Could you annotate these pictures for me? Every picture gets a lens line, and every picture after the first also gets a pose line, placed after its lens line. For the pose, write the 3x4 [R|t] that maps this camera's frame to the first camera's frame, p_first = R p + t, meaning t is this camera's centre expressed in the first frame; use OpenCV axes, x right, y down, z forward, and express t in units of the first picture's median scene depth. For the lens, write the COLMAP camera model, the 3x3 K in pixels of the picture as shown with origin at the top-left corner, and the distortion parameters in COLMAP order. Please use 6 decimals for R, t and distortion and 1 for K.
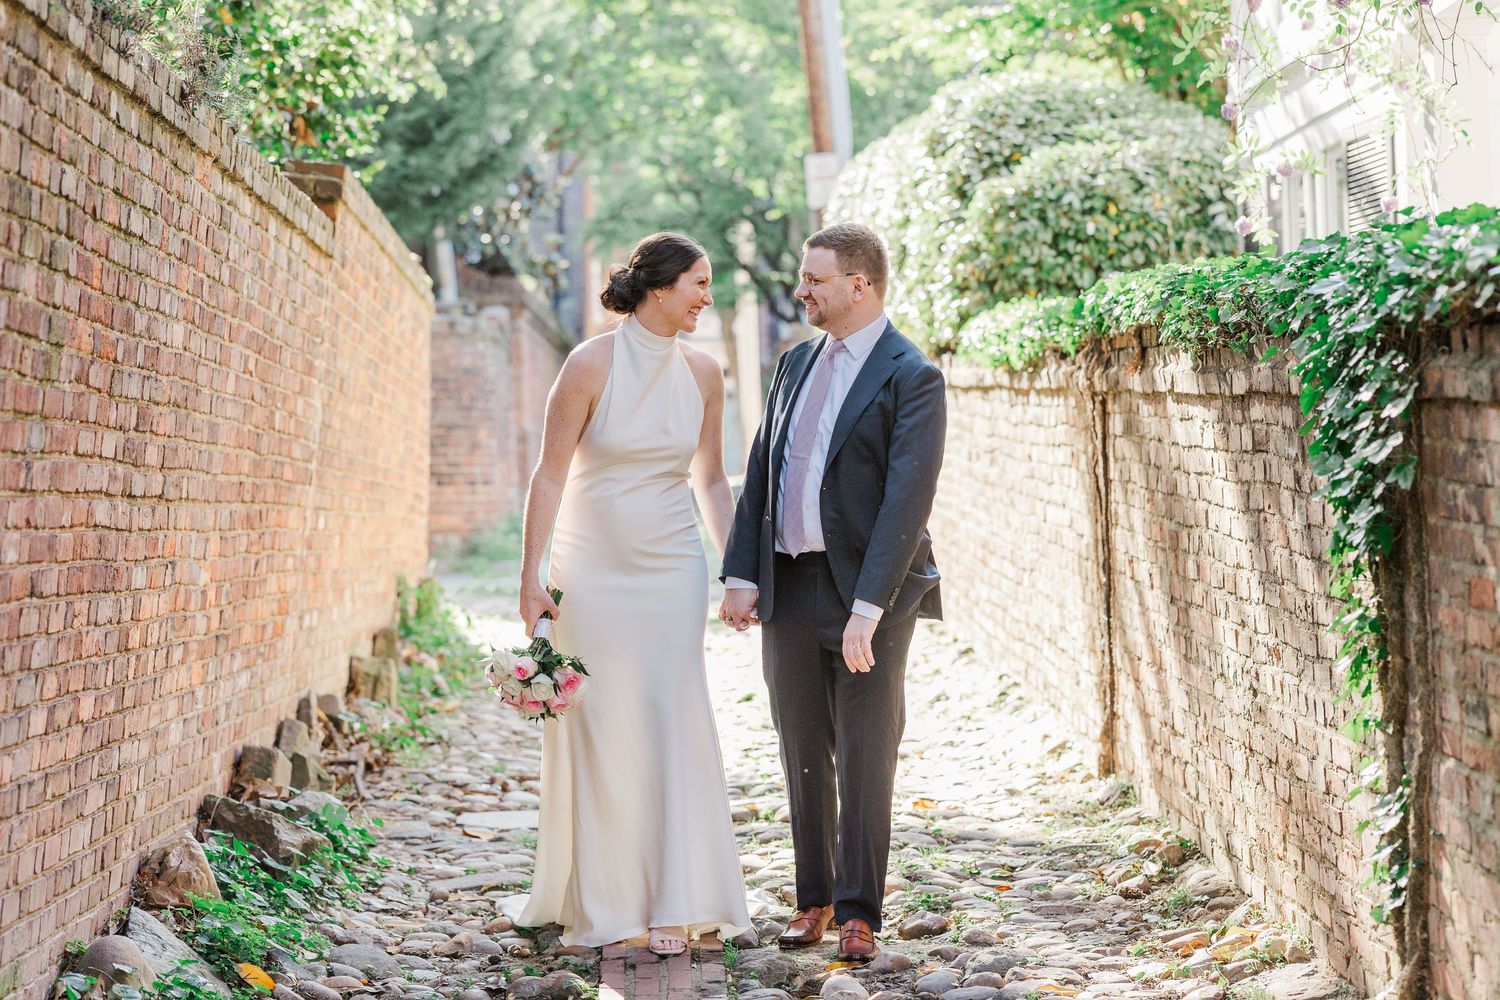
lens RADIAL K [[3740.8, 0, 745.8], [0, 3740.8, 481.6], [0, 0, 1]] dist [-0.022462, 0.295719]
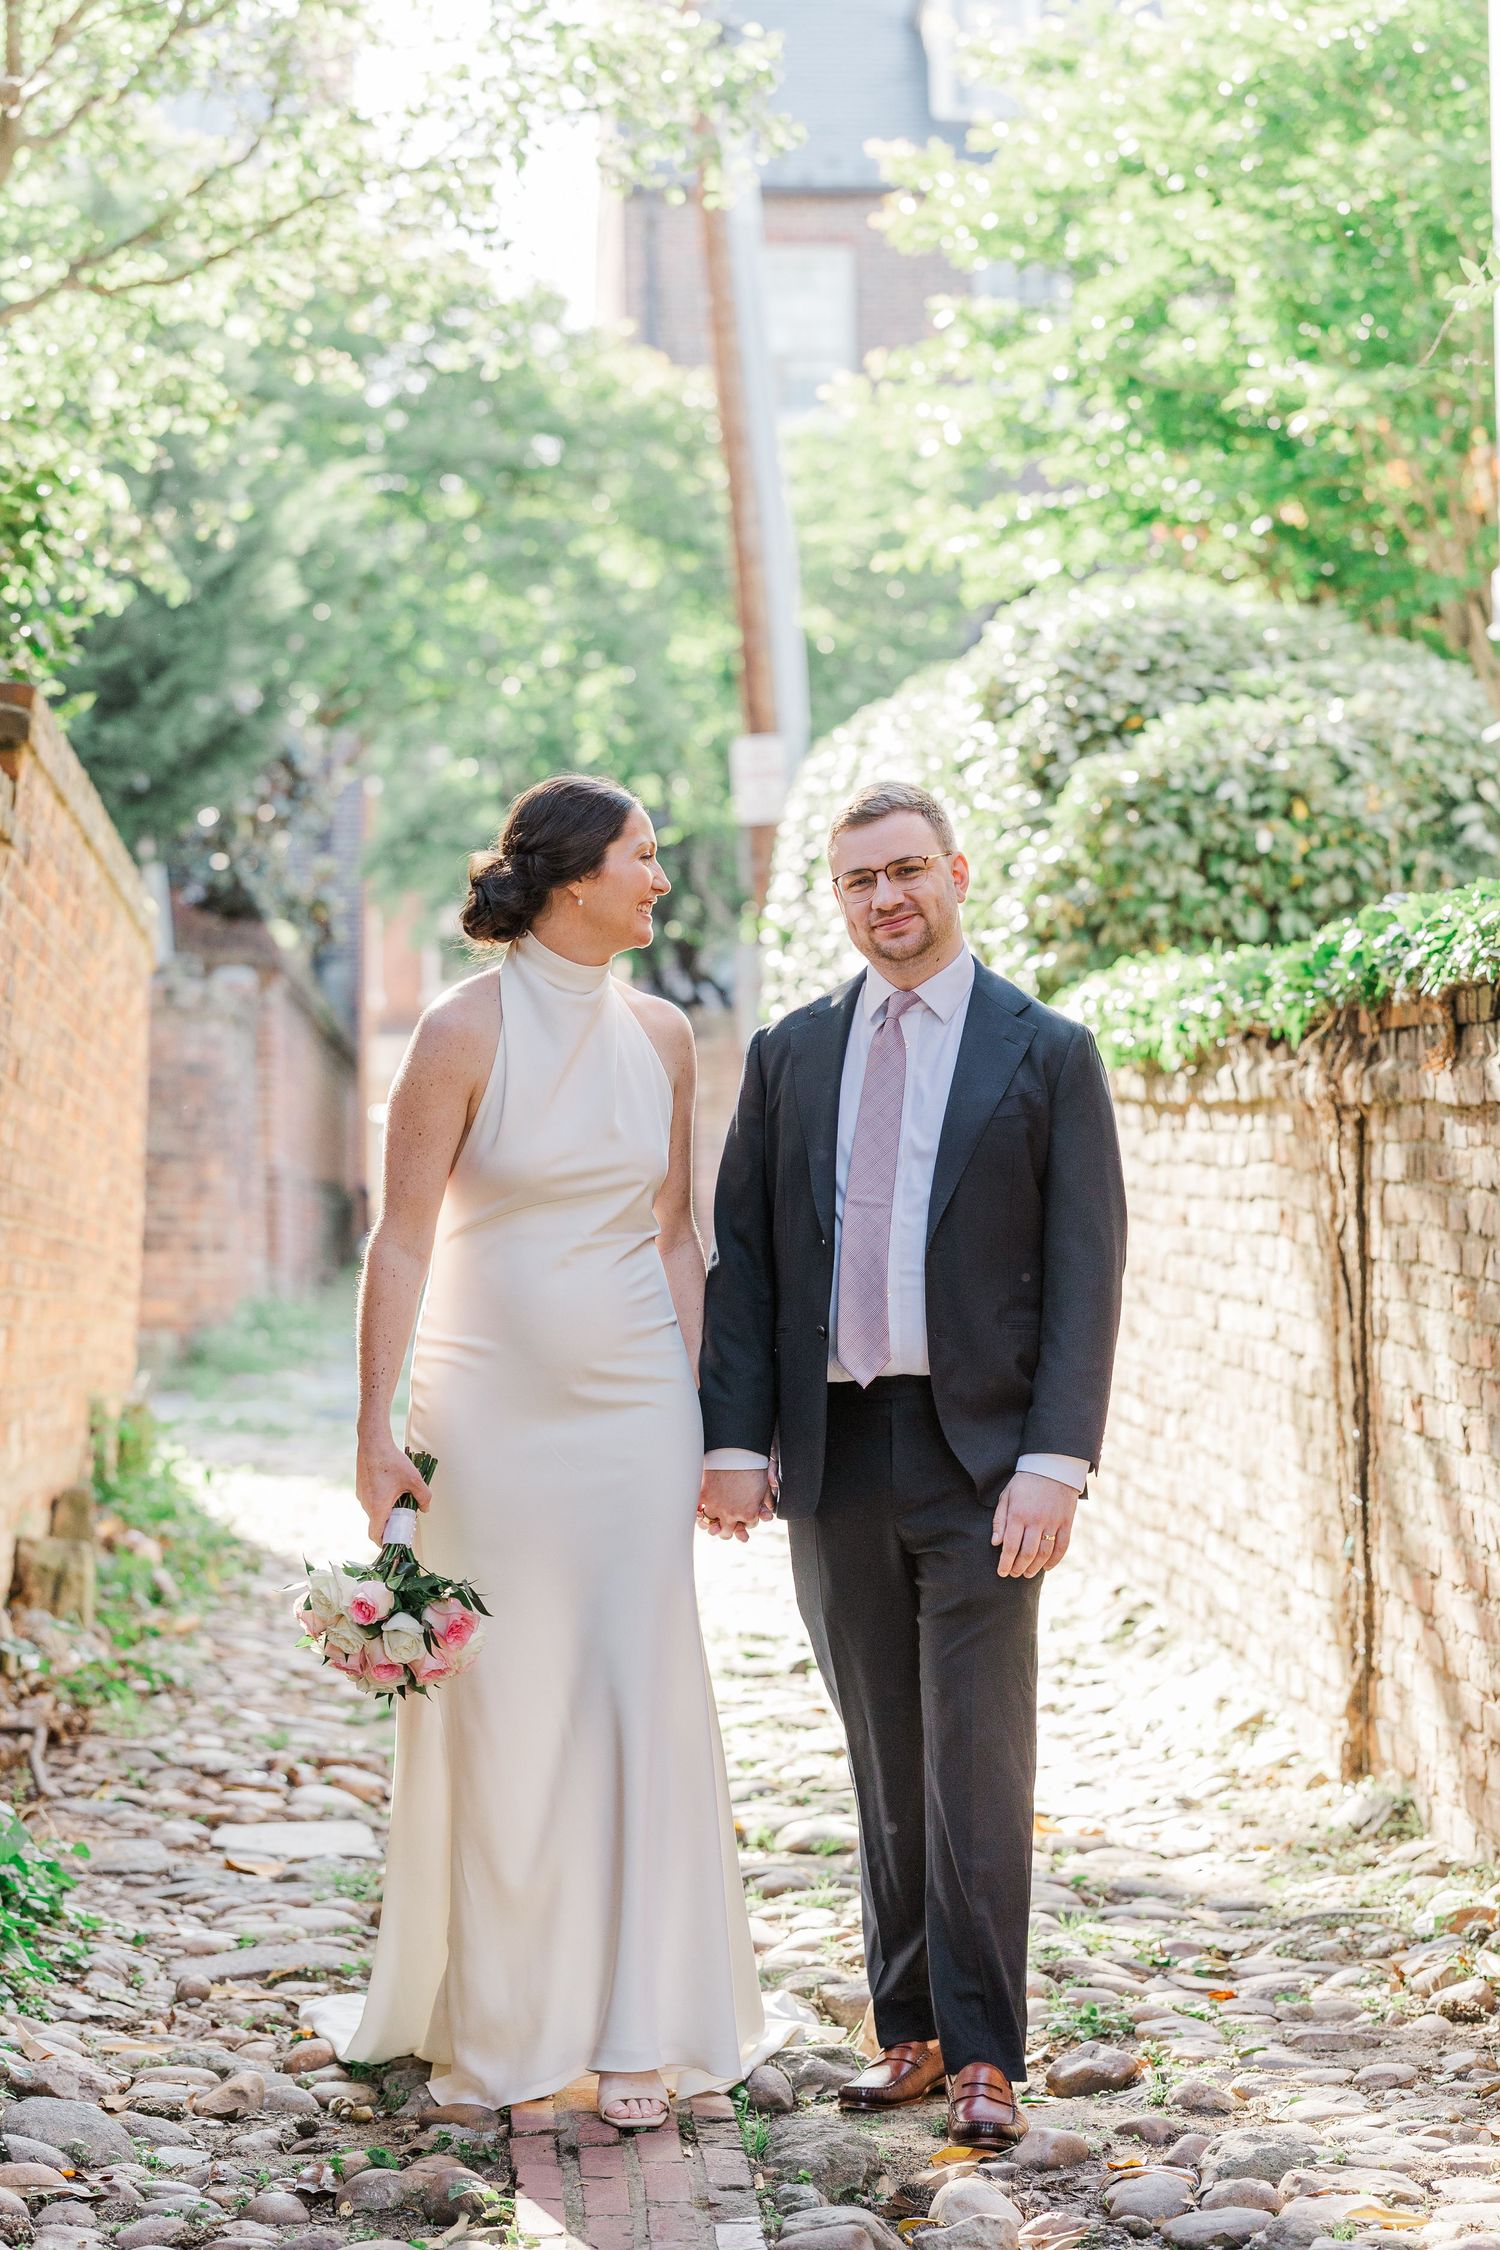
lens RADIAL K [[5538.1, 0, 705.2], [0, 5538.1, 1128.3], [0, 0, 1]] dist [0.006493, 0.127521]
pose [[0.999459, 0.019724, 0.026307, -0.025126], [-0.019093, 0.999529, -0.024011, 0.001742], [-0.026768, 0.023496, 0.999366, 0.148010]]
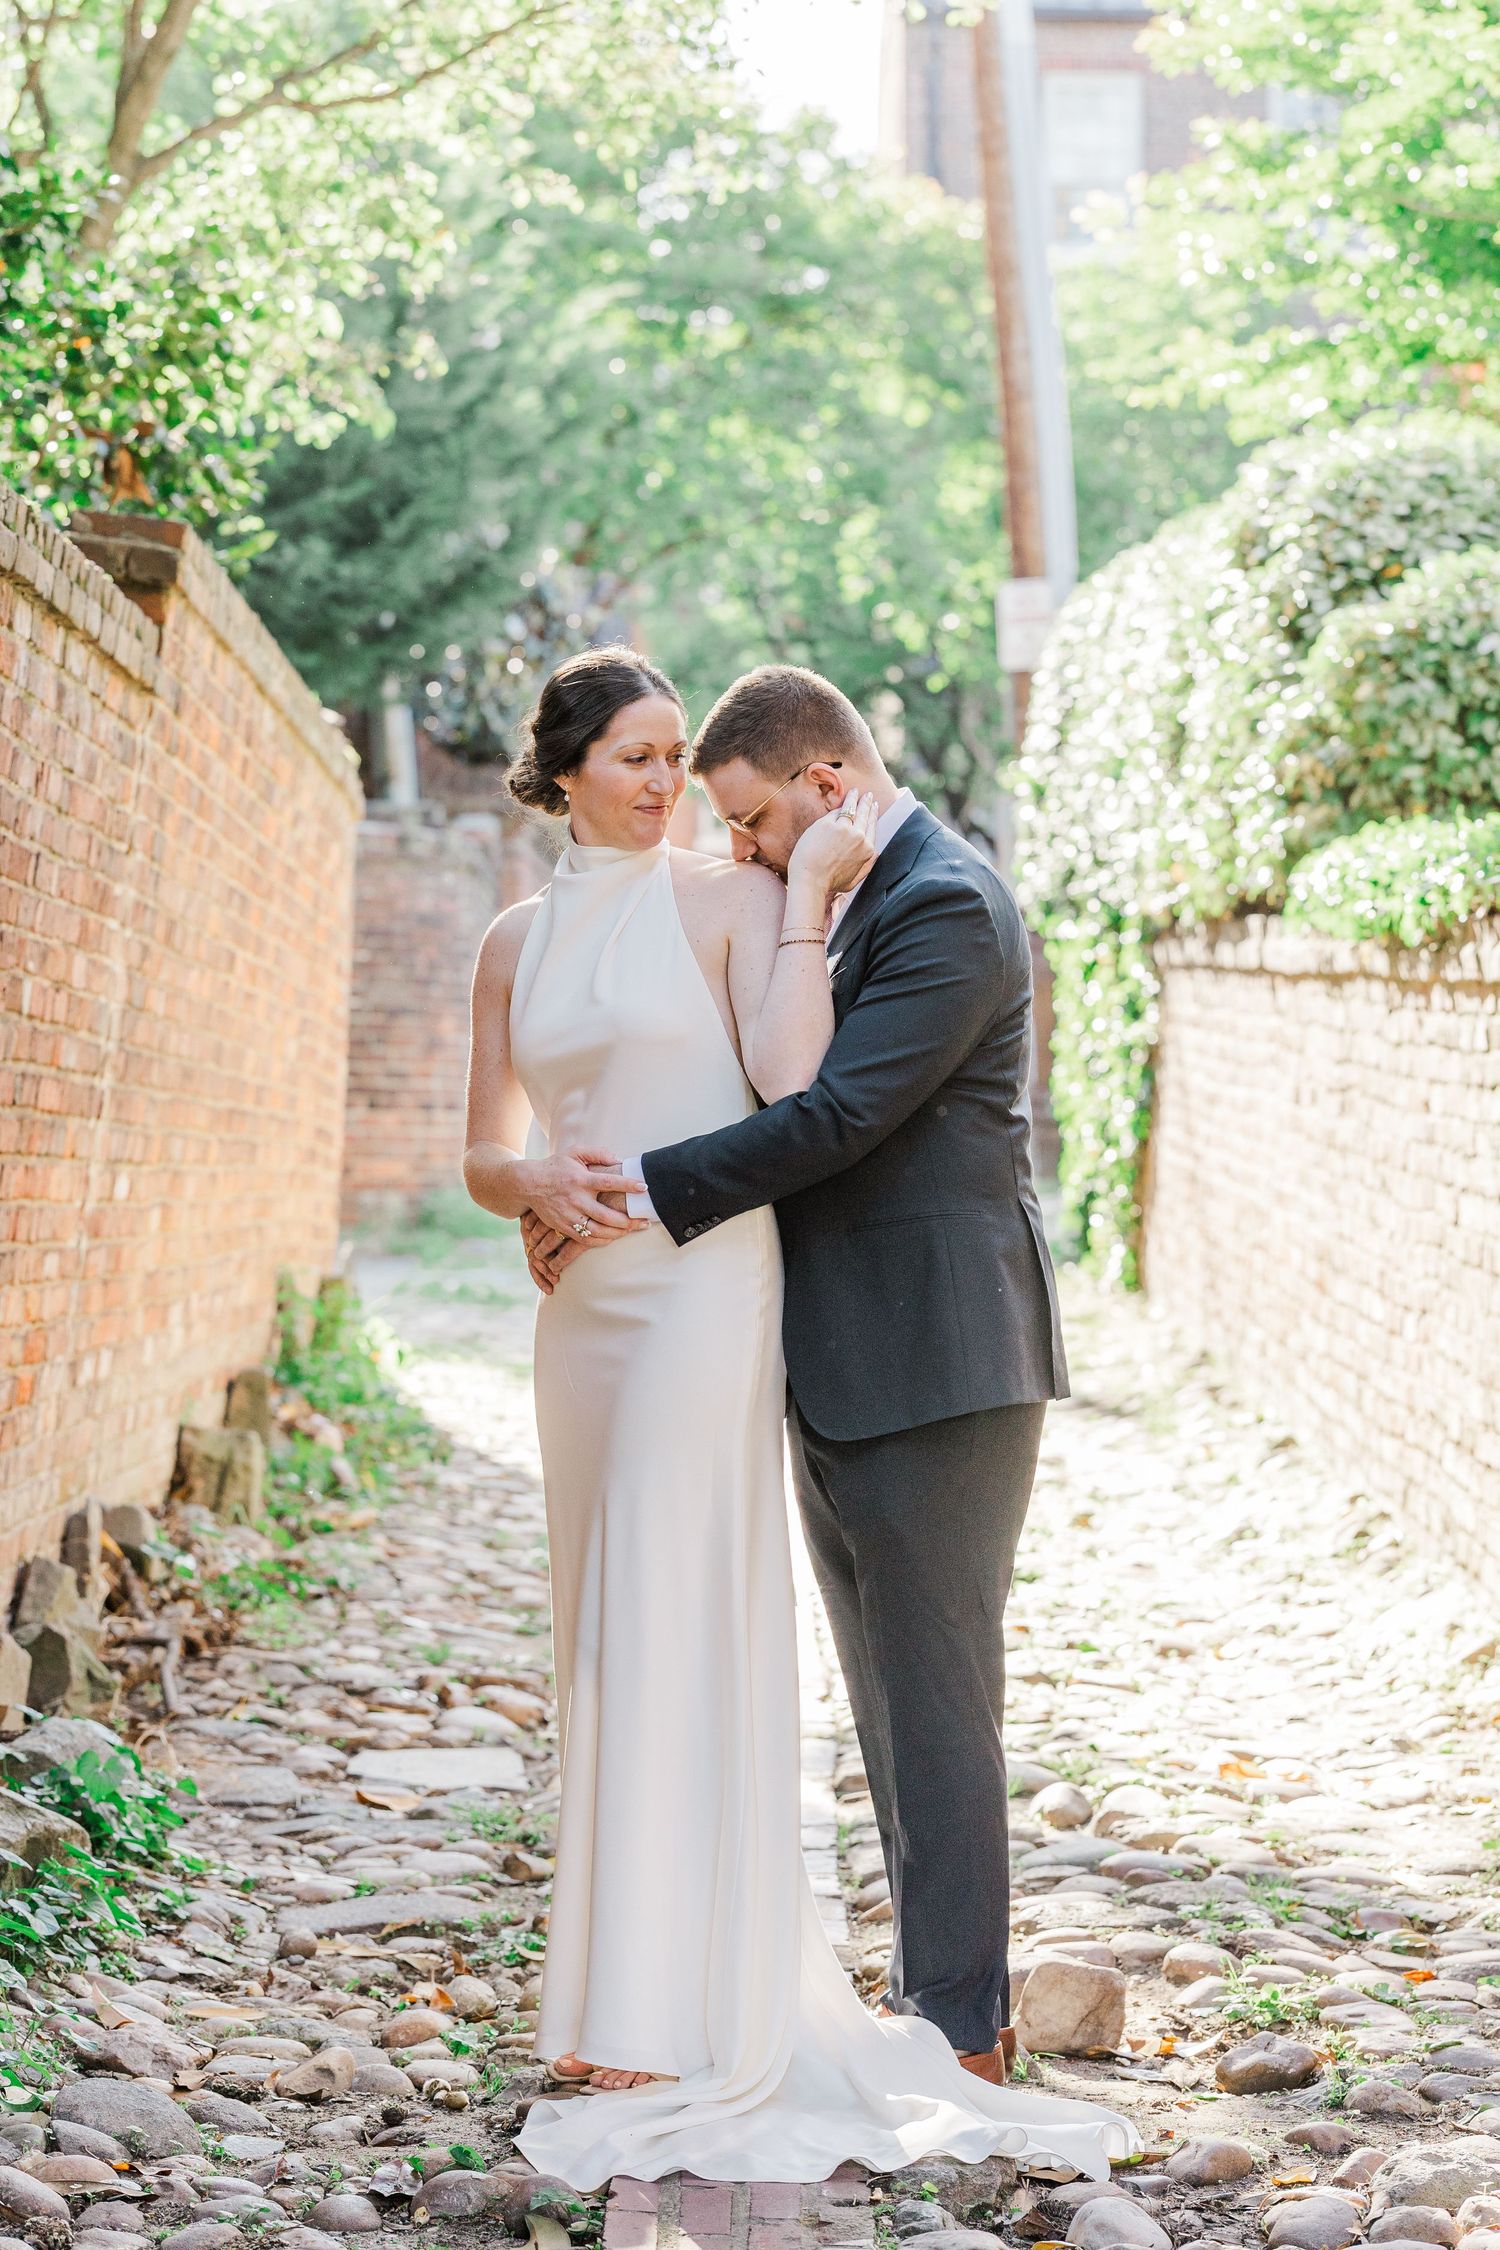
lens RADIAL K [[5611.2, 0, 752.1], [0, 5611.2, 998.2], [0, 0, 1]] dist [-0.022462, 0.295719]
pose [[0.999289, 0.032177, -0.019627, -0.008010], [-0.032532, 0.999307, -0.018061, -0.004635], [0.019032, 0.018687, 0.999644, 0.197089]]
